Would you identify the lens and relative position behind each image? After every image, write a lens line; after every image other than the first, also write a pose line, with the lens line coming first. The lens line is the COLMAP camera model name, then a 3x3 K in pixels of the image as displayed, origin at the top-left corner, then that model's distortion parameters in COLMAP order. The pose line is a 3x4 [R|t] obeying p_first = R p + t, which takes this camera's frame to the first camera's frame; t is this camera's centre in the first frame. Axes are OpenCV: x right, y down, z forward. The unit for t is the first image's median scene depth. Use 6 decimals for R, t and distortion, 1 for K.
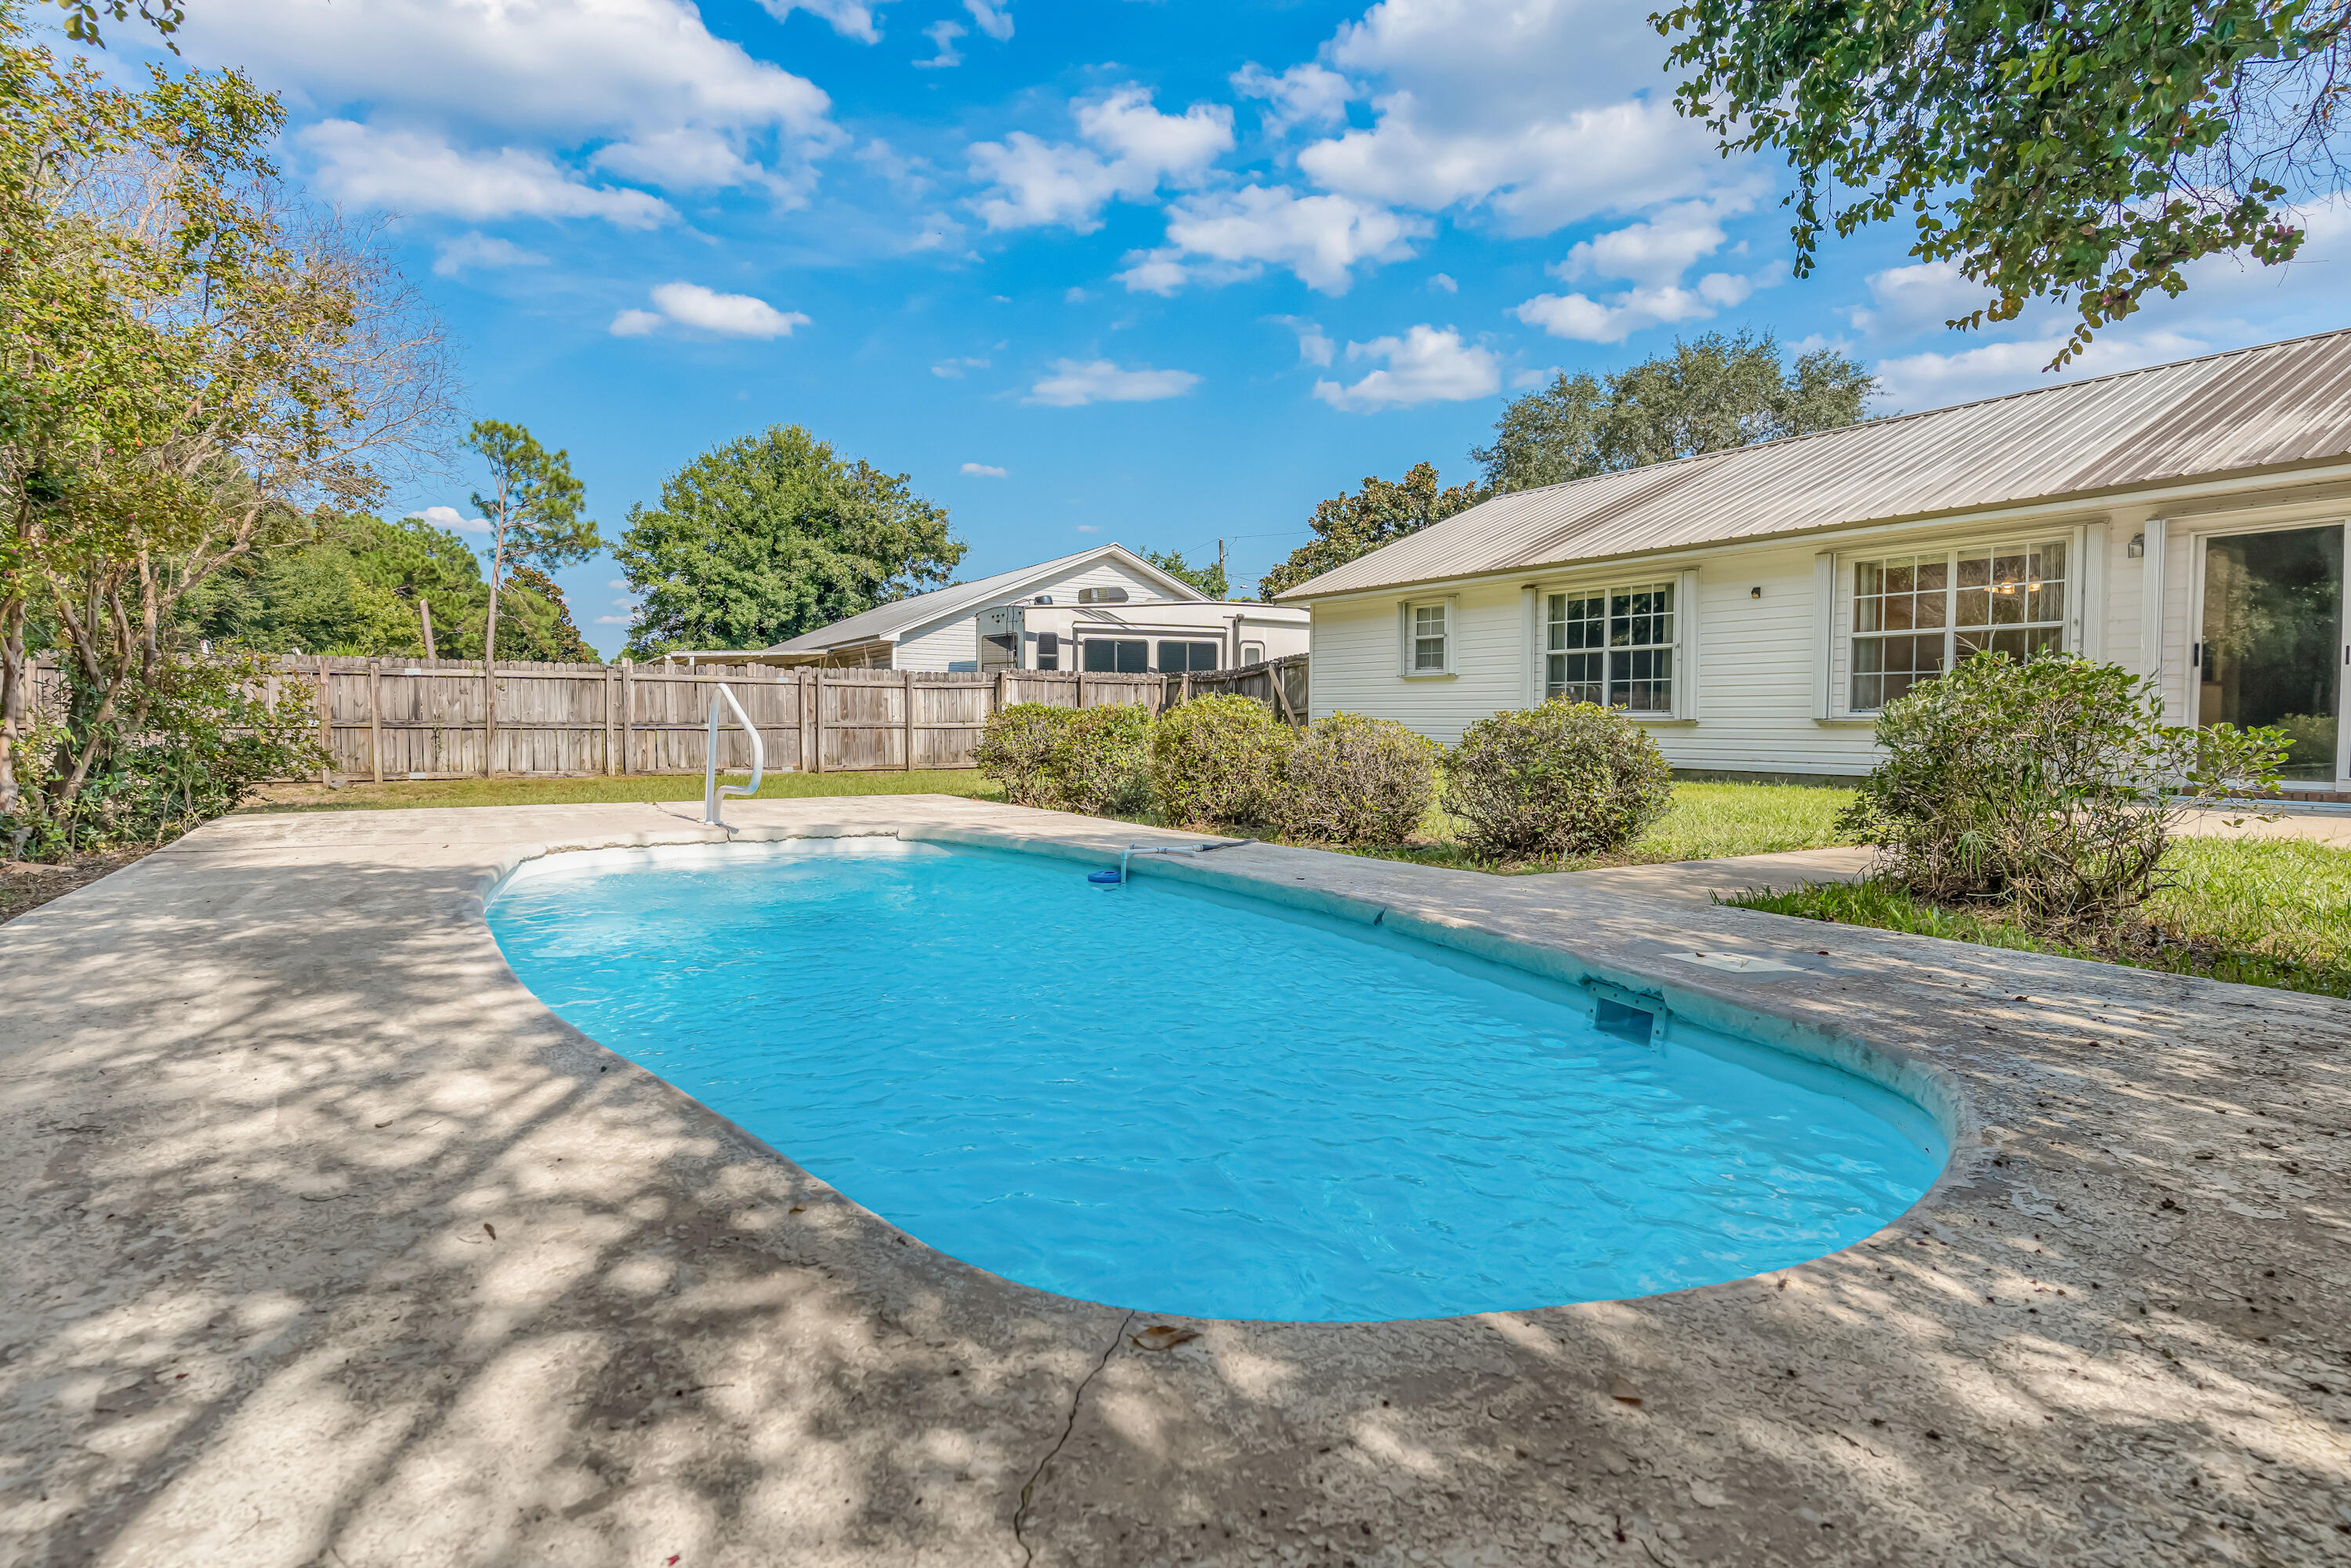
lens RADIAL K [[1131.8, 0, 1178.0], [0, 1131.8, 757.5], [0, 0, 1]] dist [0.003468, 0.000901]
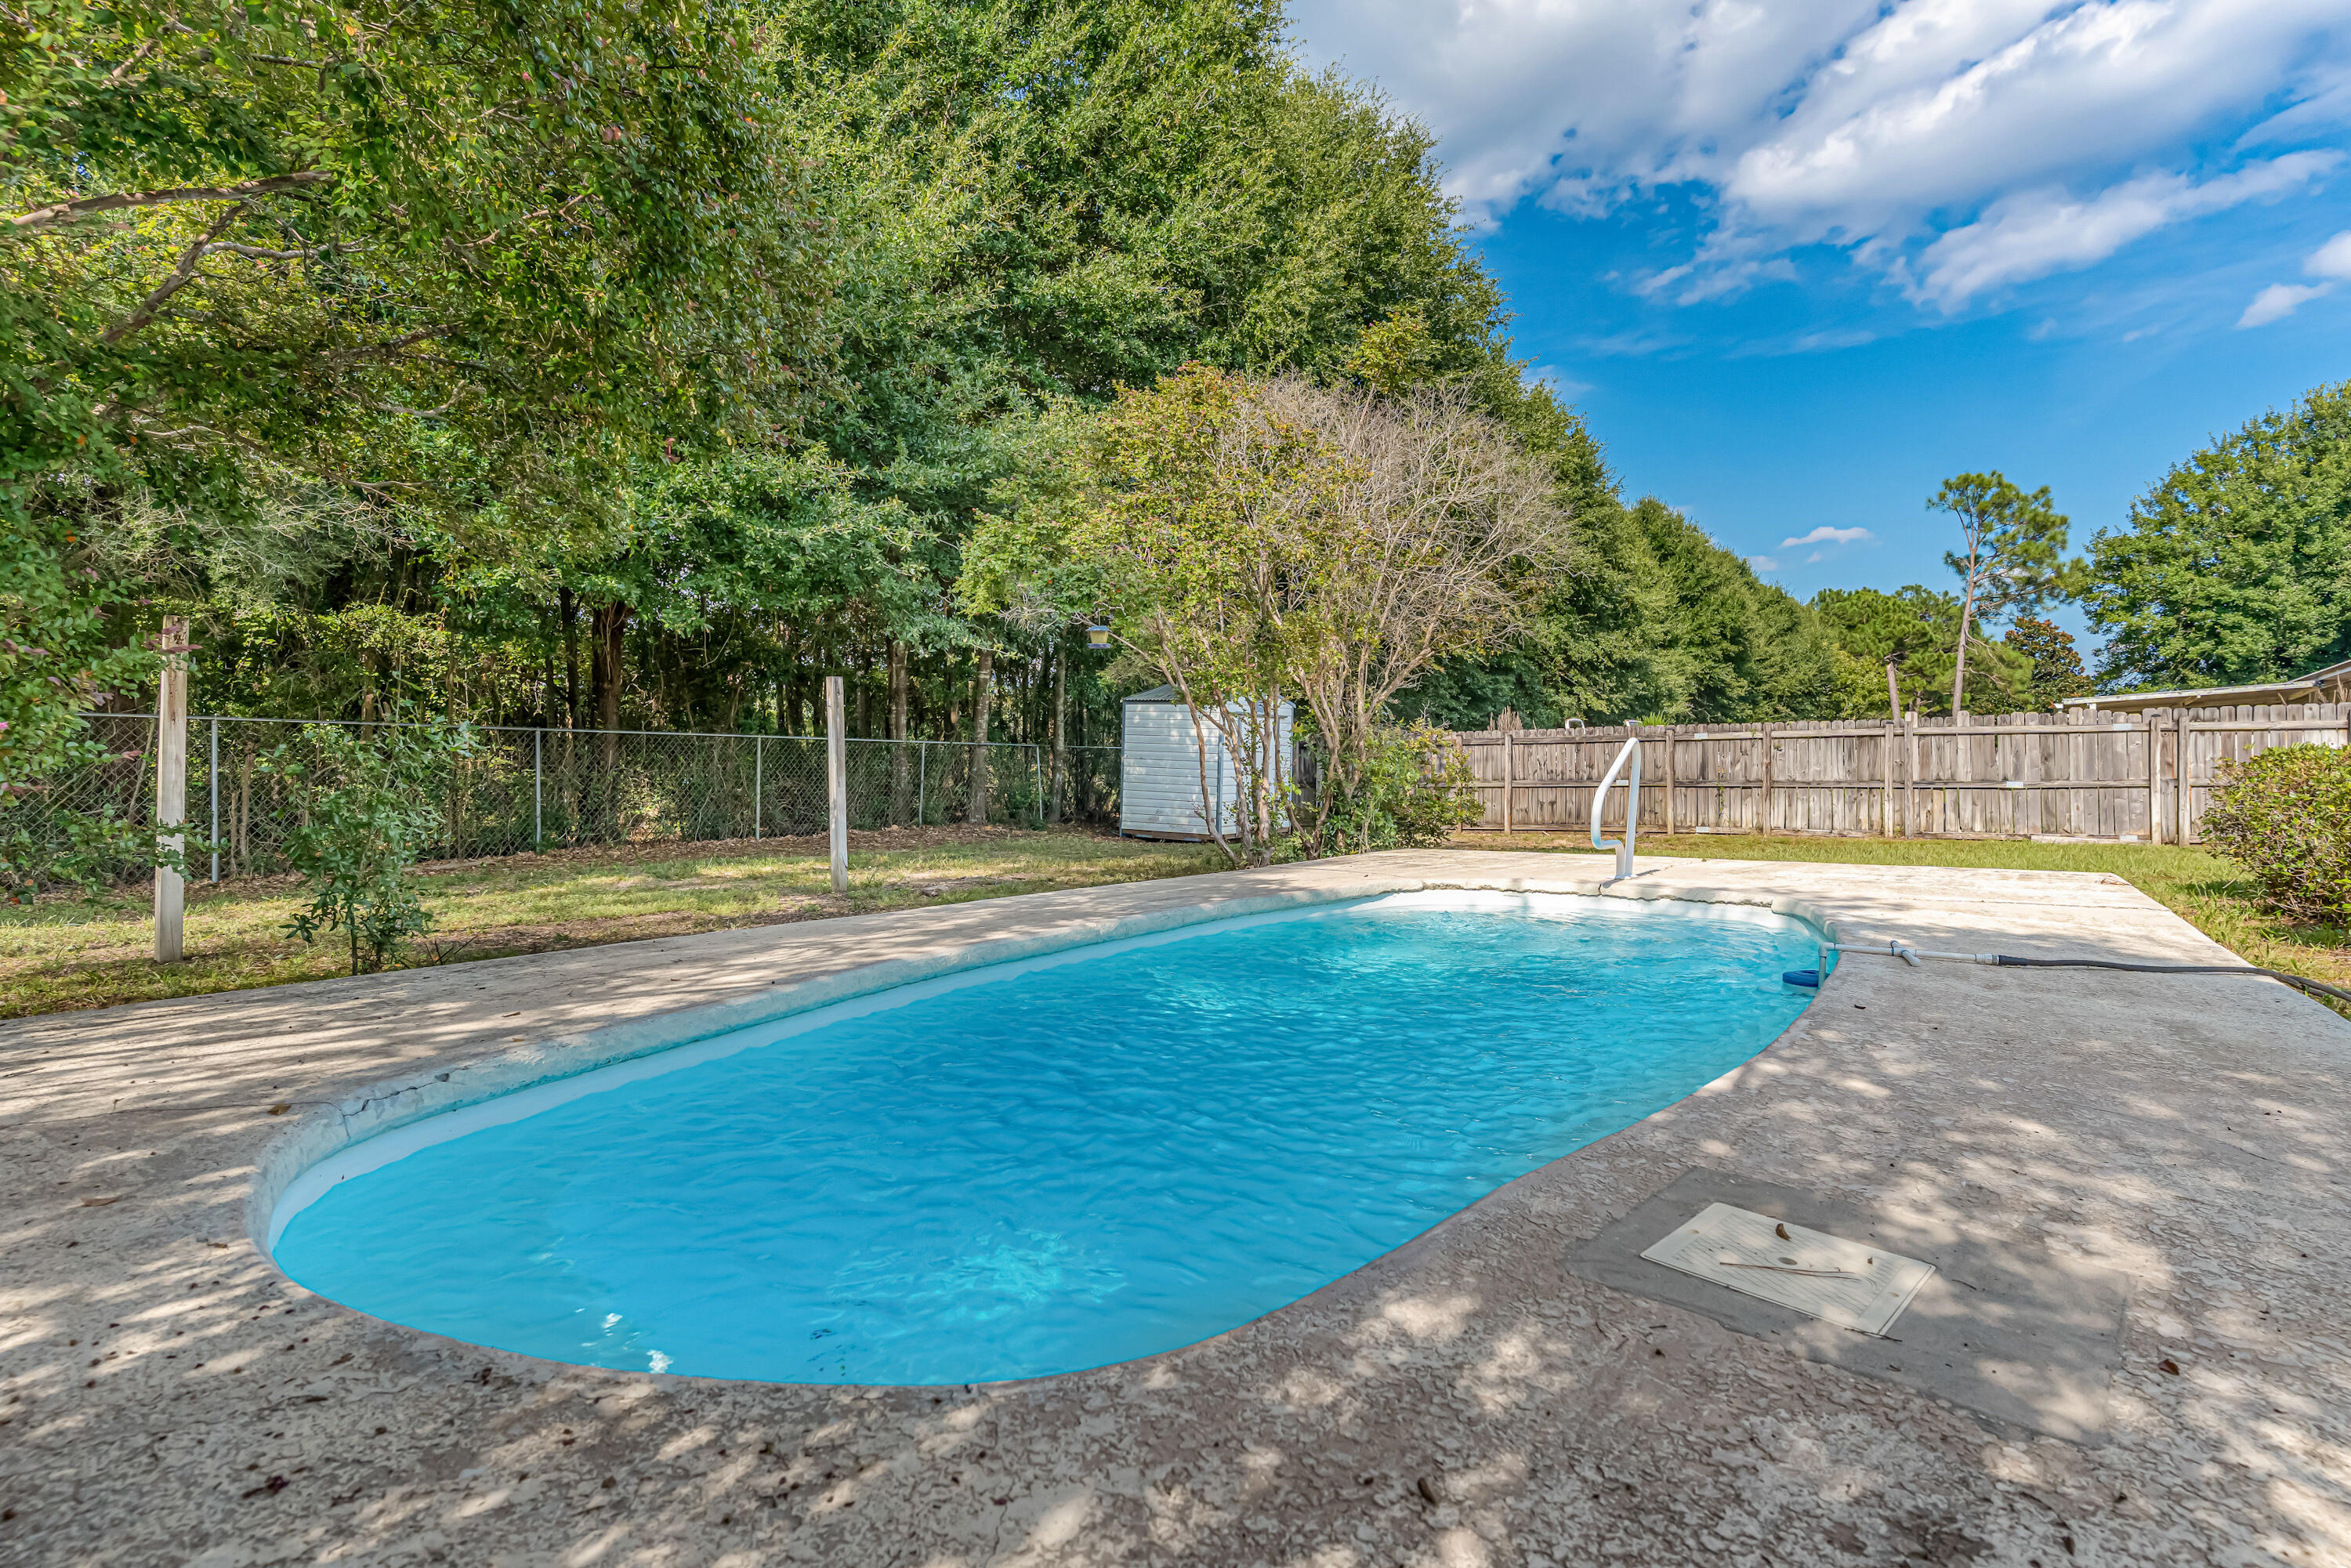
lens RADIAL K [[1118.0, 0, 1175.5], [0, 1118.0, 784.0], [0, 0, 1]] dist [-0.000641, 0.000065]
pose [[0.406842, -0.003423, -0.913492, 0.104849], [-0.024576, 0.999590, -0.014691, -0.000021], [0.913168, 0.028427, 0.406591, 0.075941]]
